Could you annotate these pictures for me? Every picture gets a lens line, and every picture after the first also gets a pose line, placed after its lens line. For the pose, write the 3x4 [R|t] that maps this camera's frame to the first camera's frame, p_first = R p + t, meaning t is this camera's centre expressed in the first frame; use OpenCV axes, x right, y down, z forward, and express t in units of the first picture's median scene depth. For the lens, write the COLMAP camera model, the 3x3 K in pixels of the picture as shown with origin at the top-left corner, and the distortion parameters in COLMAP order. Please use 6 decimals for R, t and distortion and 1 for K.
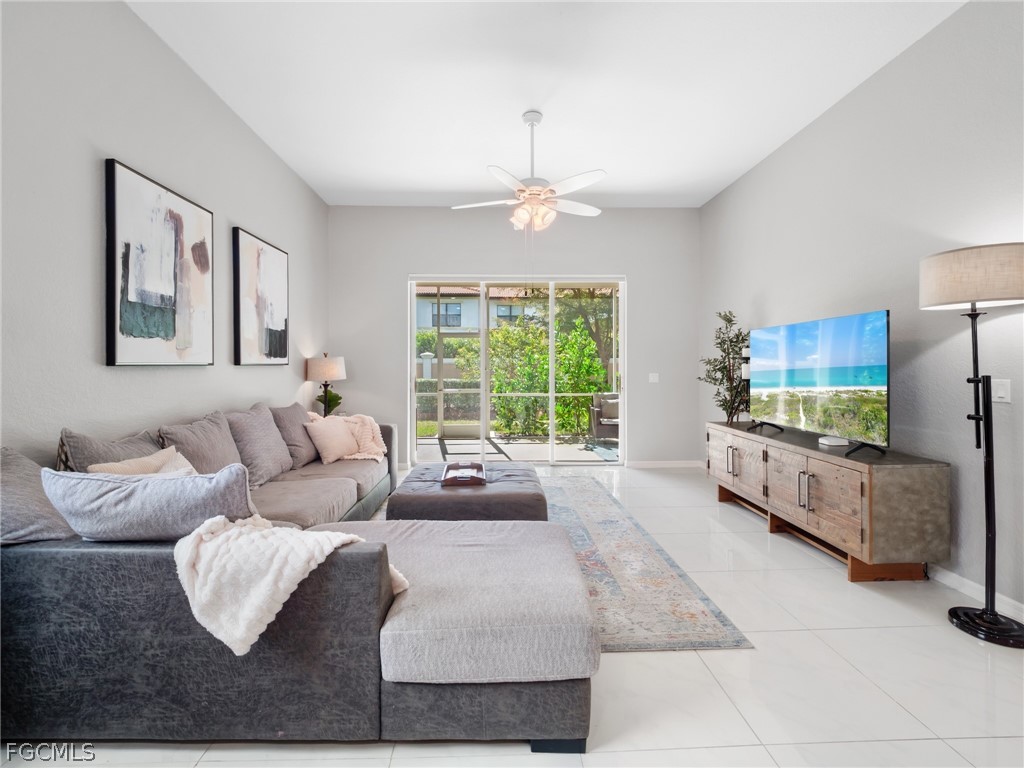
lens RADIAL K [[437.3, 0, 506.4], [0, 437.3, 368.9], [0, 0, 1]] dist [-0.000061, -0.004033]
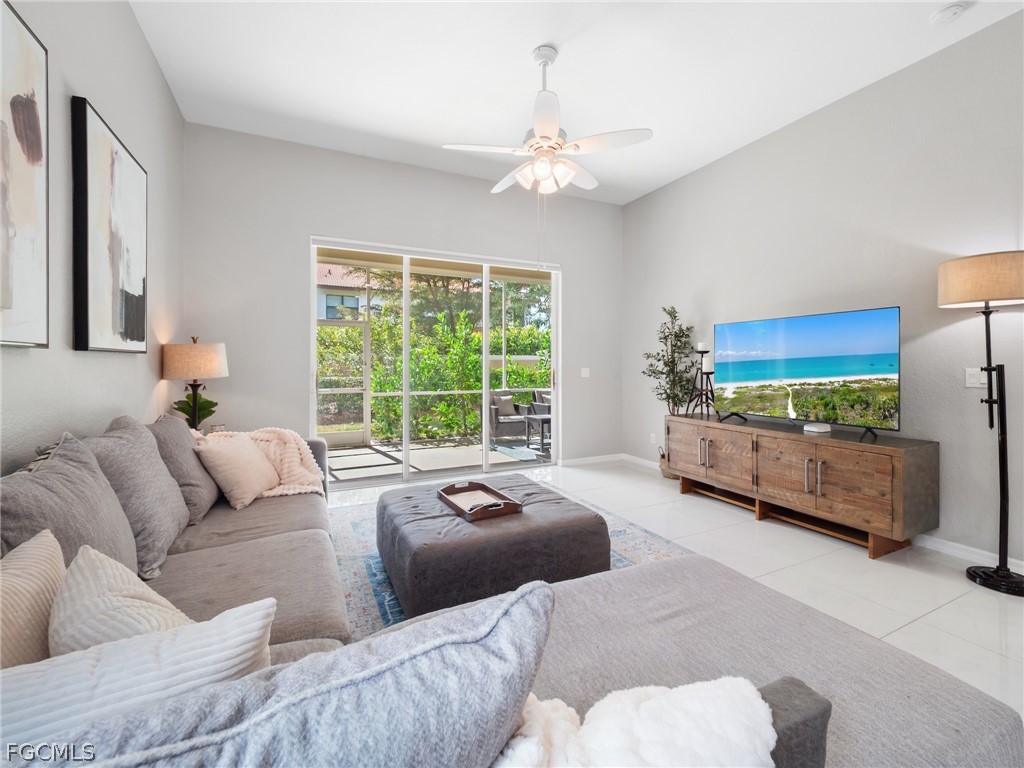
lens RADIAL K [[437.3, 0, 505.2], [0, 437.3, 364.8], [0, 0, 1]] dist [-0.000061, -0.004033]
pose [[0.915181, 0.001195, 0.403041, -0.397674], [0.000554, 0.999991, -0.004223, 0.013705], [-0.403042, 0.004088, 0.915172, 0.329086]]
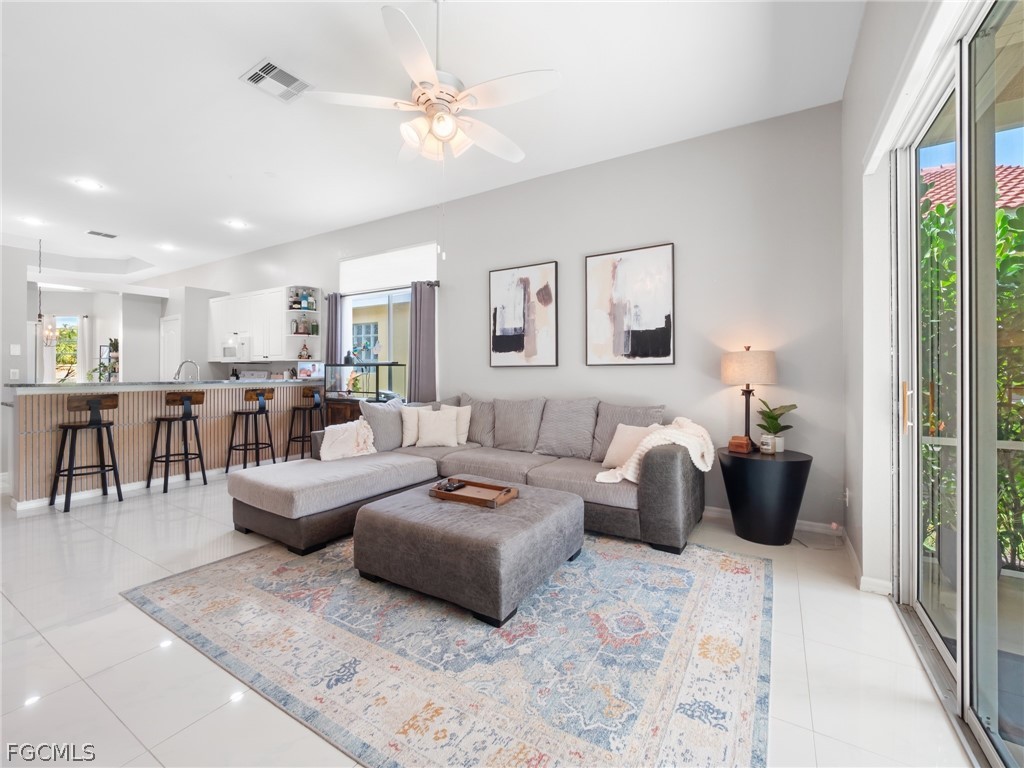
lens RADIAL K [[437.3, 0, 500.4], [0, 437.3, 368.6], [0, 0, 1]] dist [-0.000061, -0.004033]
pose [[-0.556792, -0.004334, -0.830641, 0.652008], [-0.002579, 0.999991, -0.003488, 0.005807], [0.830648, 0.000200, -0.556798, 1.694296]]
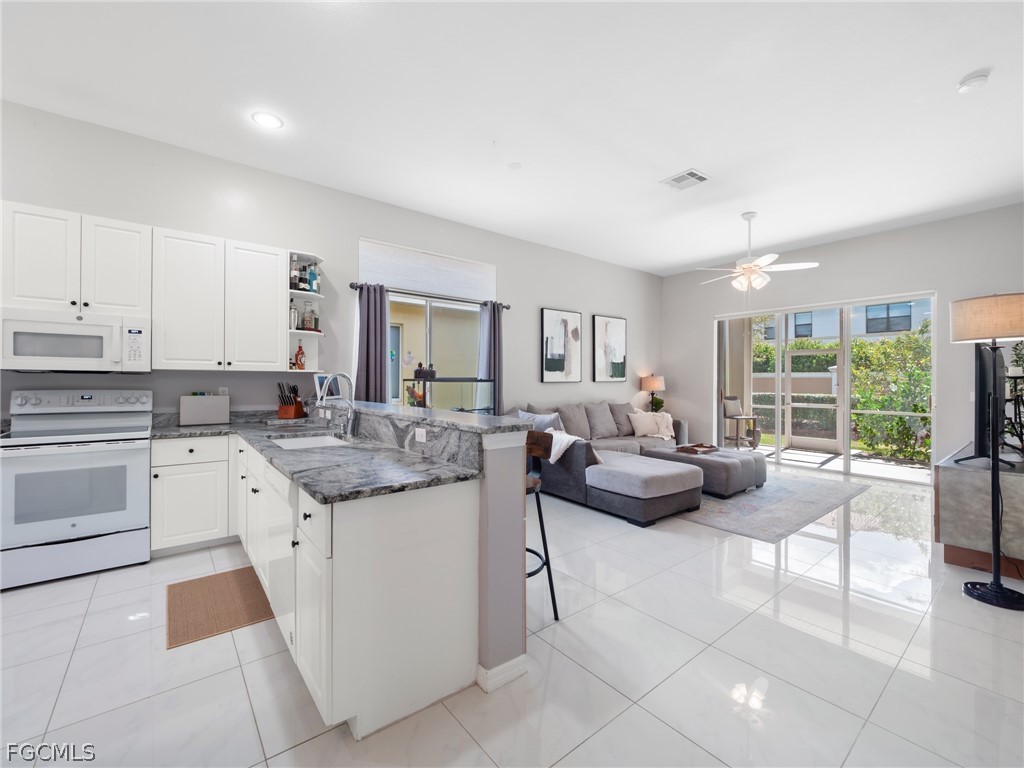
lens RADIAL K [[437.3, 0, 500.1], [0, 437.3, 378.9], [0, 0, 1]] dist [-0.000061, -0.004033]
pose [[0.586627, 0.002583, -0.809853, 0.895495], [-0.007244, 0.999972, -0.002058, -0.016870], [0.809825, 0.007074, 0.586629, -0.639090]]
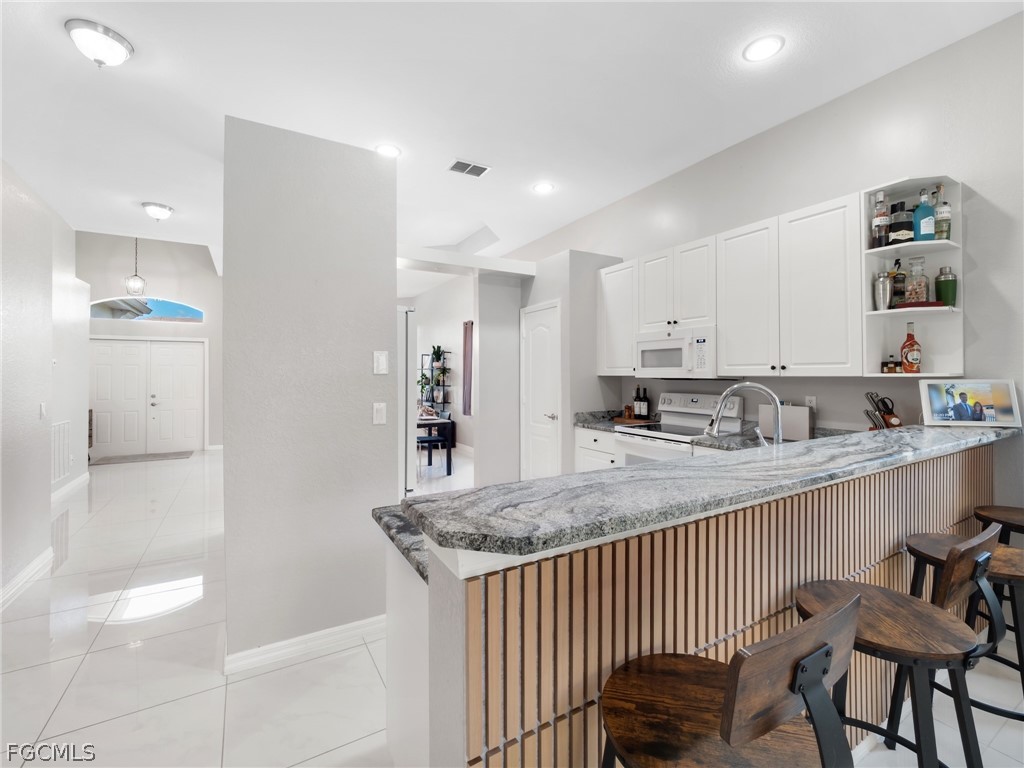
lens RADIAL K [[437.3, 0, 508.6], [0, 437.3, 373.4], [0, 0, 1]] dist [-0.000061, -0.004033]
pose [[-0.879306, 0.002684, -0.476249, 0.479381], [0.003972, 0.999991, -0.001698, -0.044487], [0.476240, -0.003385, -0.879309, 0.038563]]
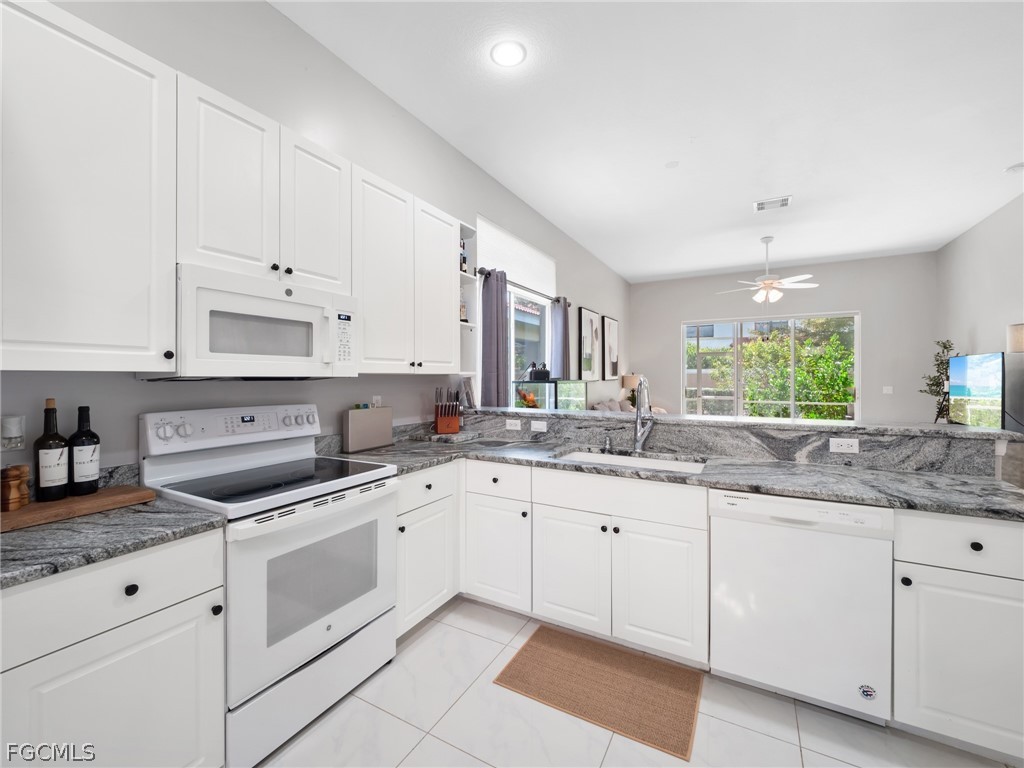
lens RADIAL K [[437.3, 0, 498.9], [0, 437.3, 375.4], [0, 0, 1]] dist [-0.000061, -0.004033]
pose [[0.850151, 0.000080, -0.526538, 0.080094], [-0.001308, 0.999997, -0.001960, -0.032855], [0.526537, 0.002355, 0.850149, -1.222959]]
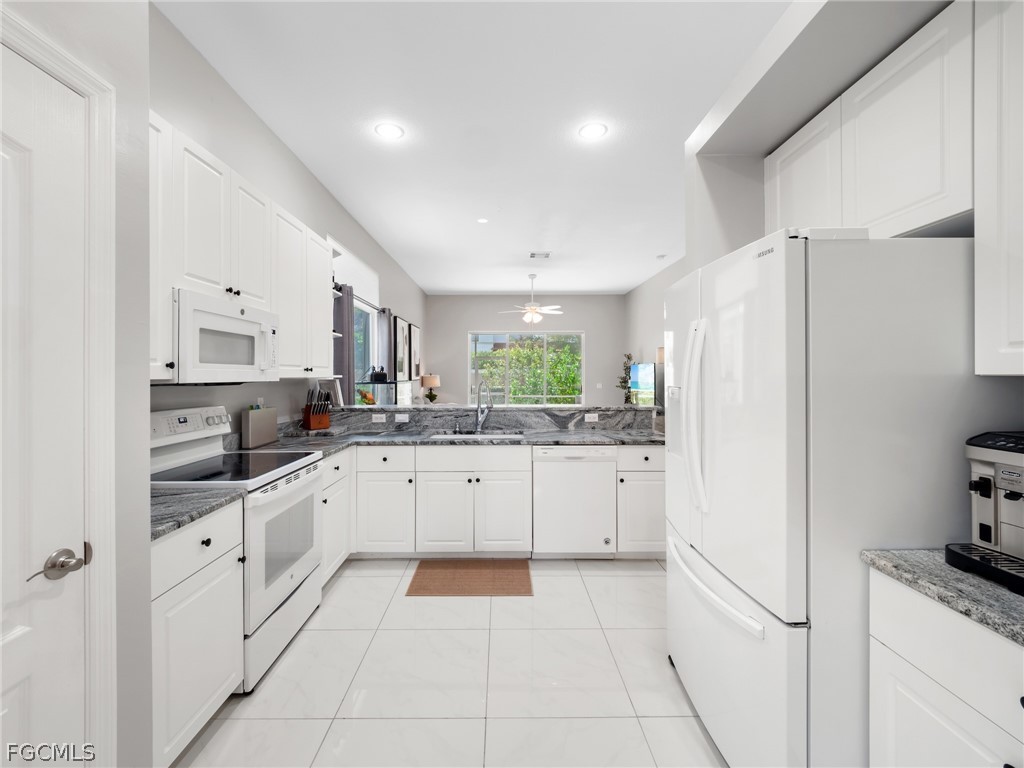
lens RADIAL K [[437.3, 0, 501.0], [0, 437.3, 373.2], [0, 0, 1]] dist [-0.000061, -0.004033]
pose [[0.999456, -0.000680, -0.032986, -0.037577], [0.000508, 0.999986, -0.005238, -0.042765], [0.032989, 0.005219, 0.999442, -1.595694]]
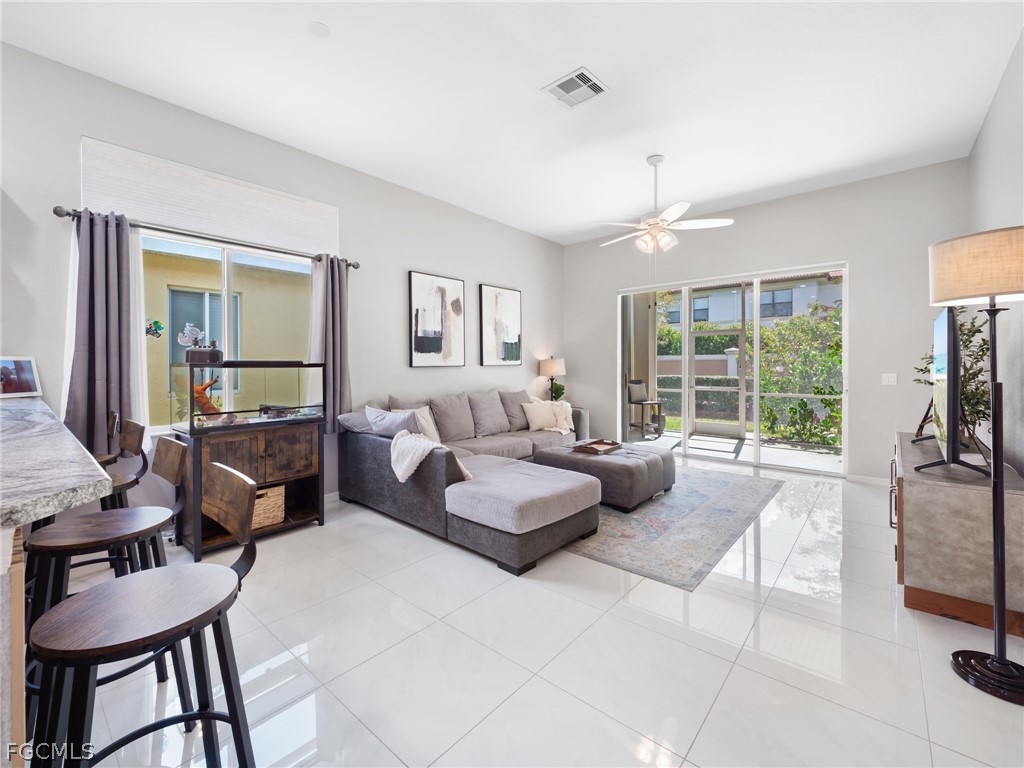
lens RADIAL K [[437.3, 0, 503.3], [0, 437.3, 368.3], [0, 0, 1]] dist [-0.000061, -0.004033]
pose [[0.728684, 0.004749, -0.684833, 0.683262], [0.001267, 0.999965, 0.008282, -0.014835], [0.684849, -0.006903, 0.728653, -0.197371]]
